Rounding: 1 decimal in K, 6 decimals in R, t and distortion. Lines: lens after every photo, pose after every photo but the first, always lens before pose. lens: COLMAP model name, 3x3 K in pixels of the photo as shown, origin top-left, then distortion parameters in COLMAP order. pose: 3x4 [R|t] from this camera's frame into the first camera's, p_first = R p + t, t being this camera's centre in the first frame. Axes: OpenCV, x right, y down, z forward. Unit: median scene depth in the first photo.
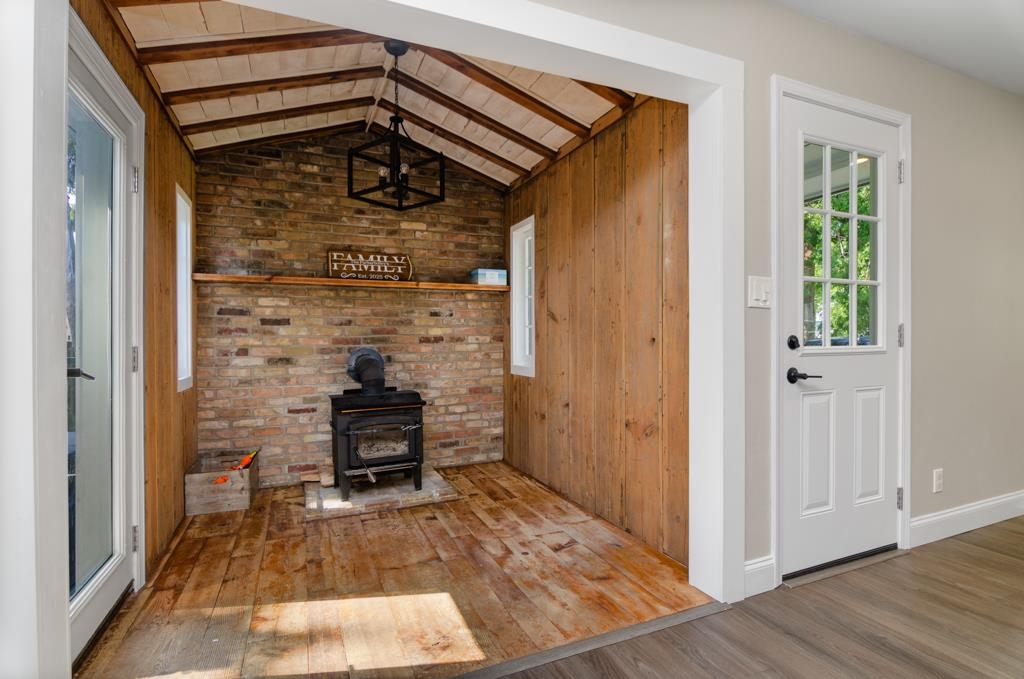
lens RADIAL K [[502.0, 0, 512.3], [0, 502.0, 354.3], [0, 0, 1]] dist [-0.003546, -0.008961]
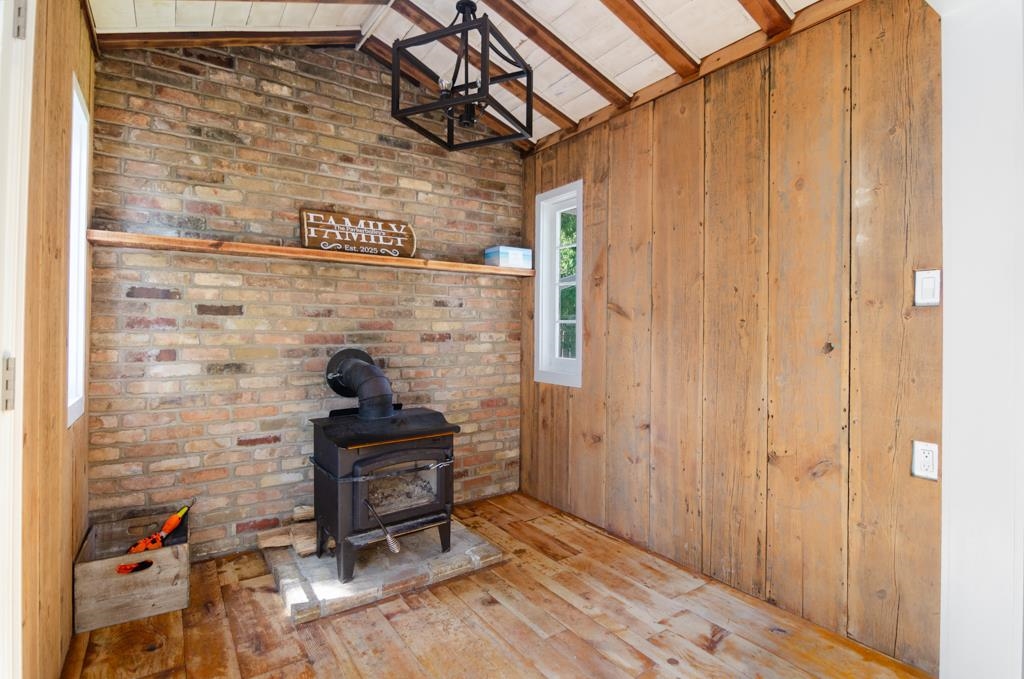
lens RADIAL K [[510.4, 0, 514.4], [0, 510.4, 337.9], [0, 0, 1]] dist [-0.005217, -0.005665]
pose [[0.979294, 0.008409, 0.202270, -0.231584], [-0.004853, 0.999825, -0.018069, -0.017410], [-0.202386, 0.016713, 0.979163, 0.262232]]
